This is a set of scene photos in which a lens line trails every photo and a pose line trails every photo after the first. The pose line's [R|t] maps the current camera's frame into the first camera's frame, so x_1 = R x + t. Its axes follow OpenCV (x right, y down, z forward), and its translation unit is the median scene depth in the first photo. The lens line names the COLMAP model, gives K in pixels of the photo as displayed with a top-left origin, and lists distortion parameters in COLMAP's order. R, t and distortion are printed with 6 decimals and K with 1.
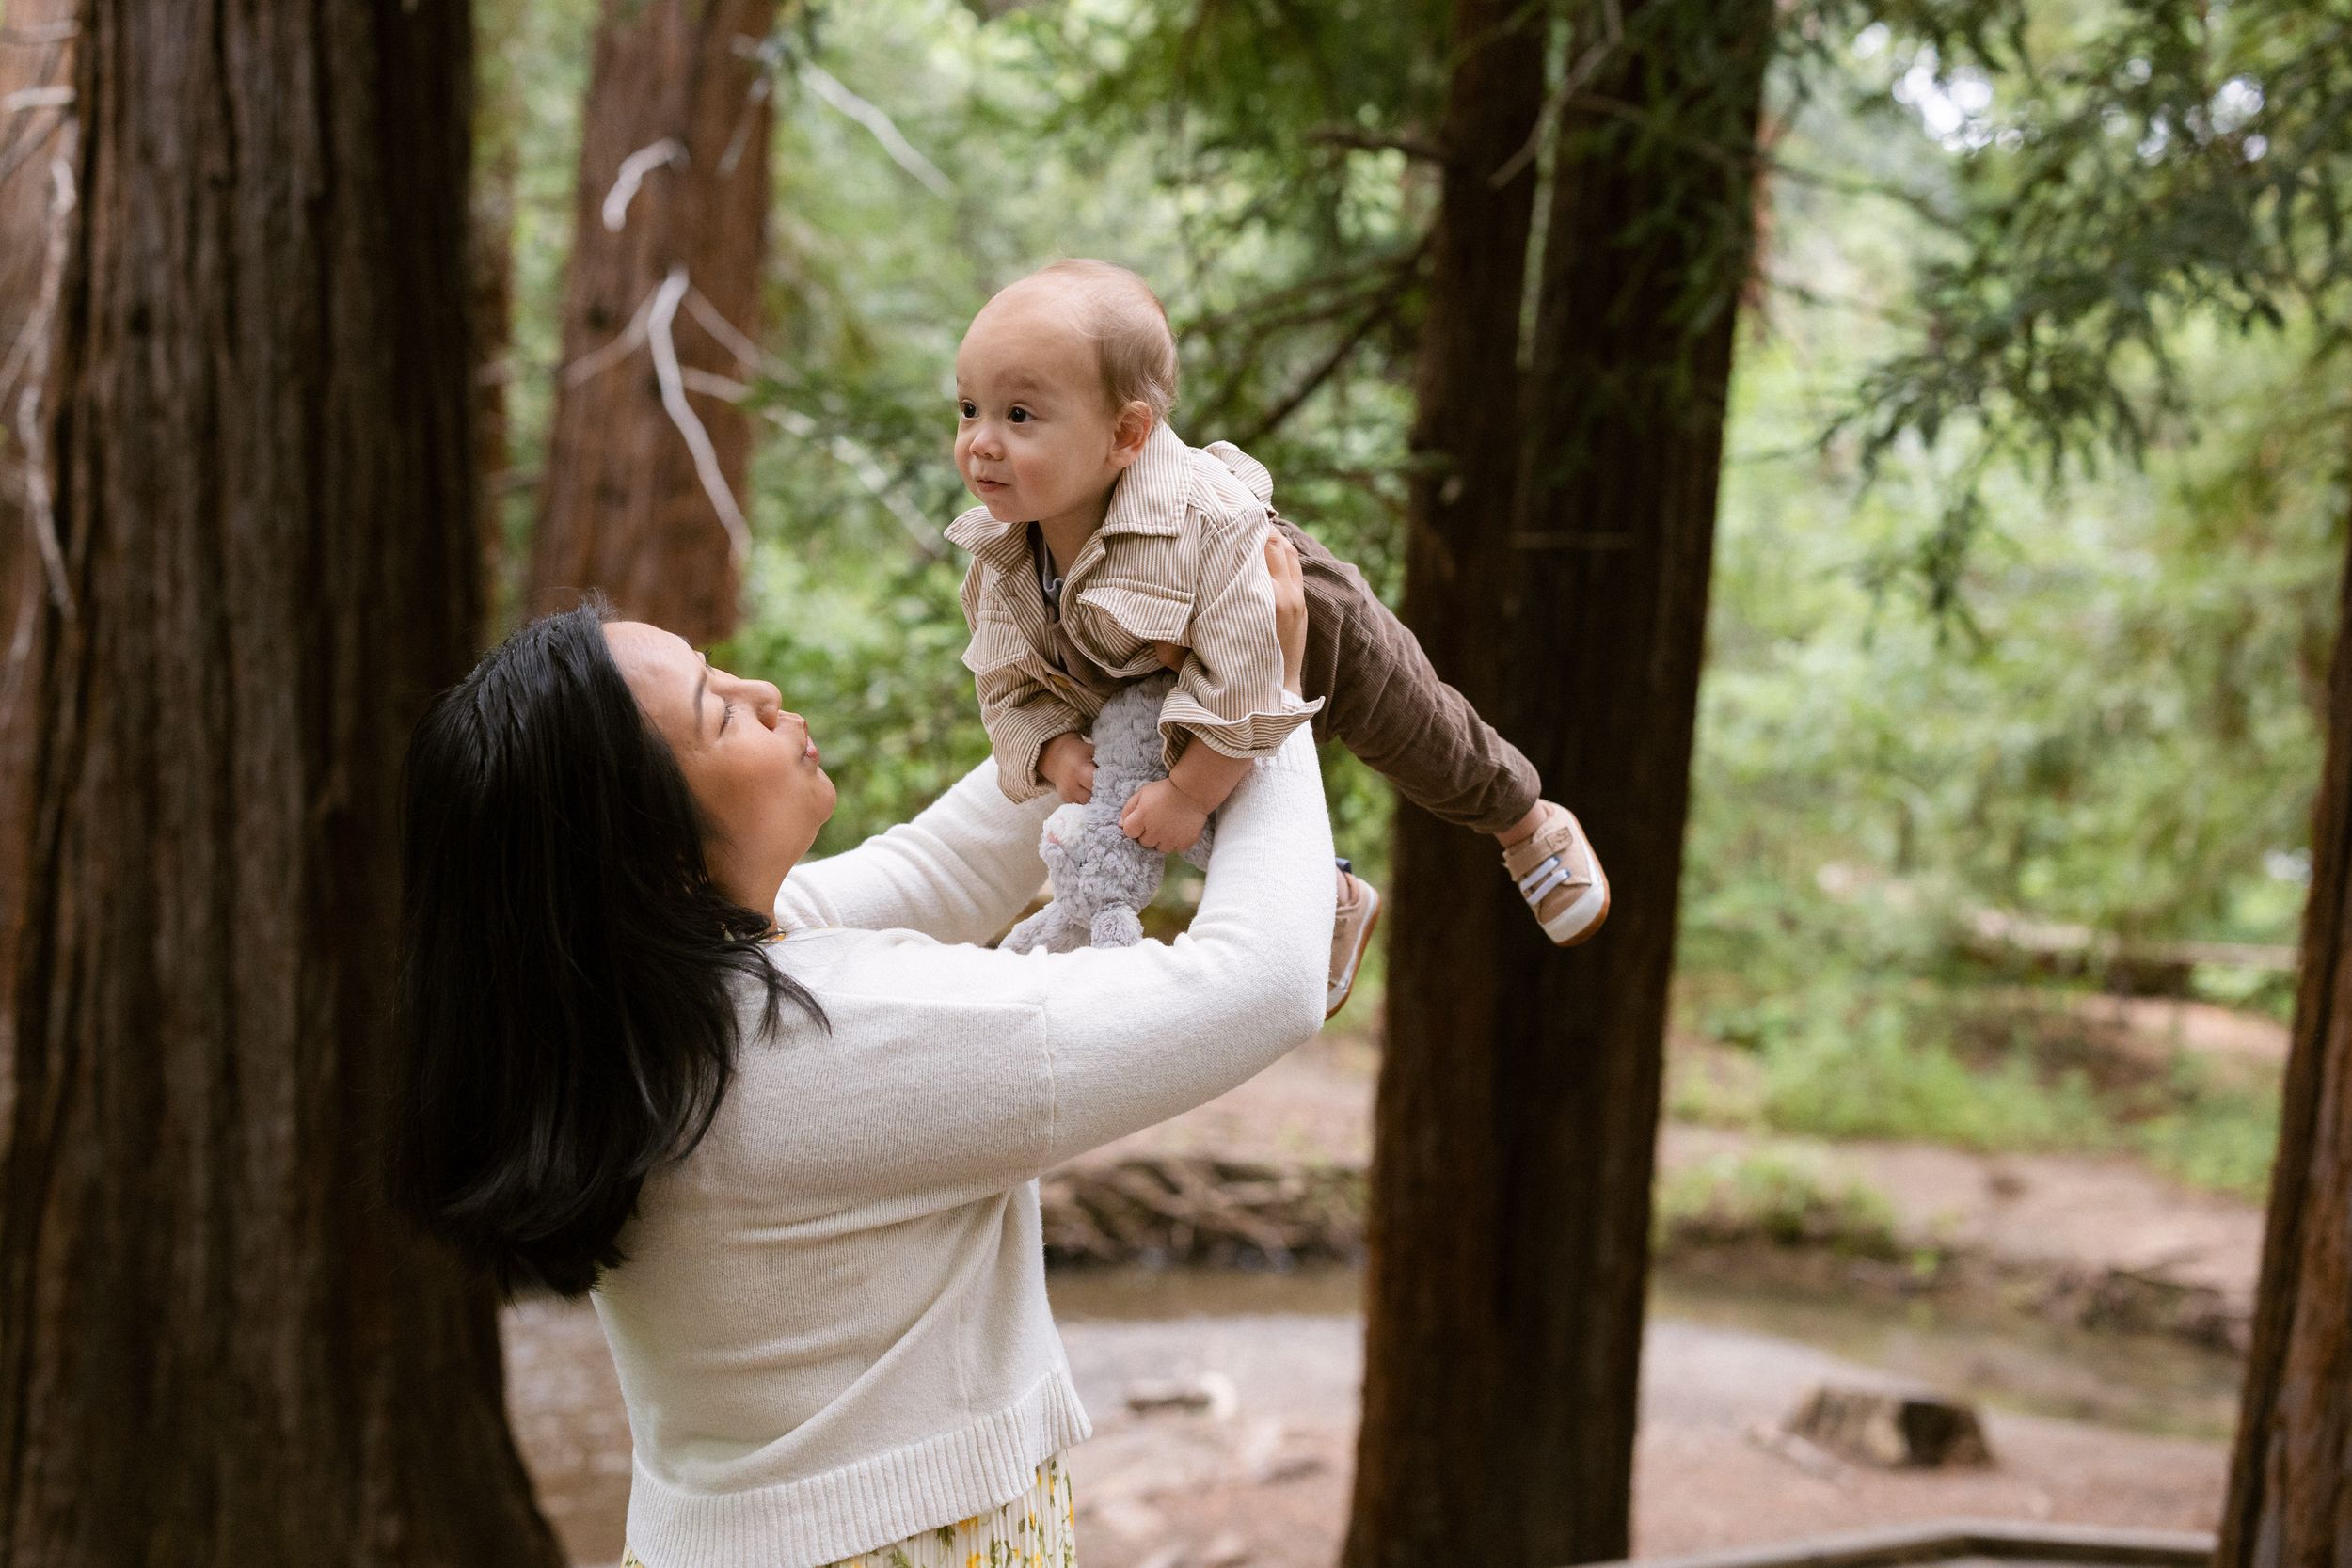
lens RADIAL K [[3695.8, 0, 1114.4], [0, 3695.8, 783.9], [0, 0, 1]] dist [-0.007878, 0.134983]
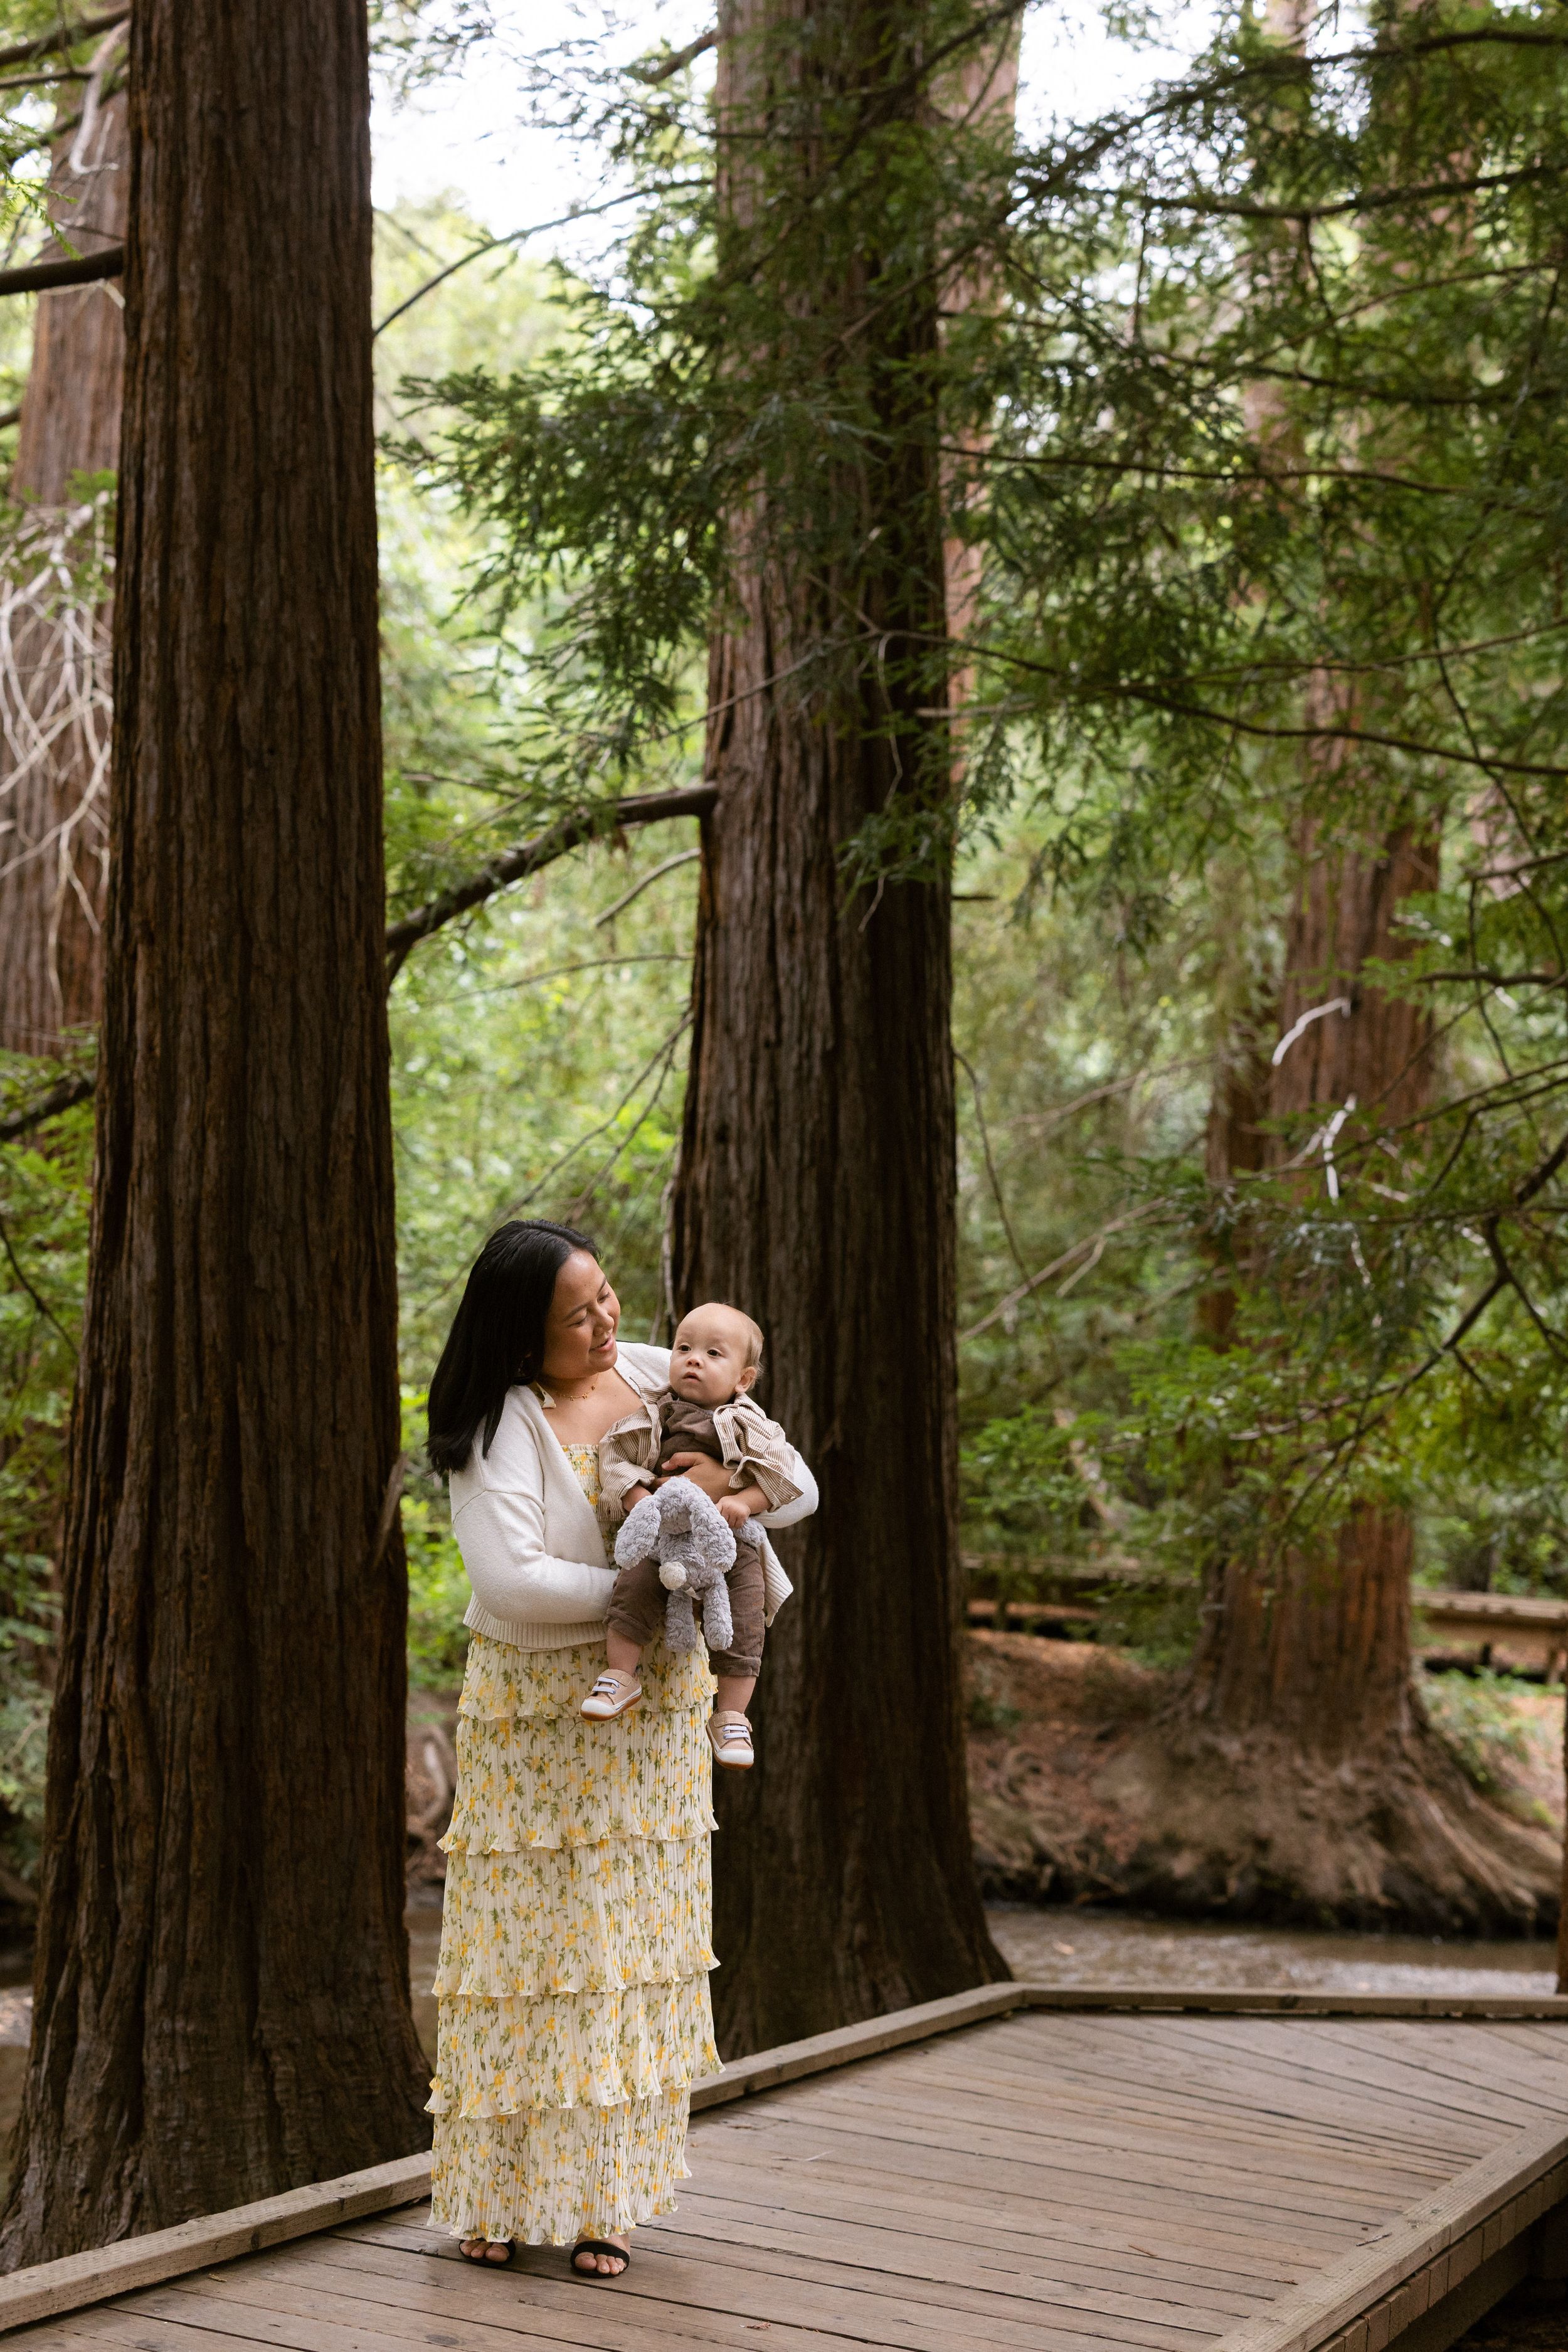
lens RADIAL K [[3319.3, 0, 784.0], [0, 3319.3, 1176.0], [0, 0, 1]] dist [0.026078, 0.003089]
pose [[0.936484, -0.025886, -0.349754, 0.206051], [-0.015828, 0.993137, -0.115885, 0.044463], [0.350353, 0.114060, 0.929647, -0.237171]]
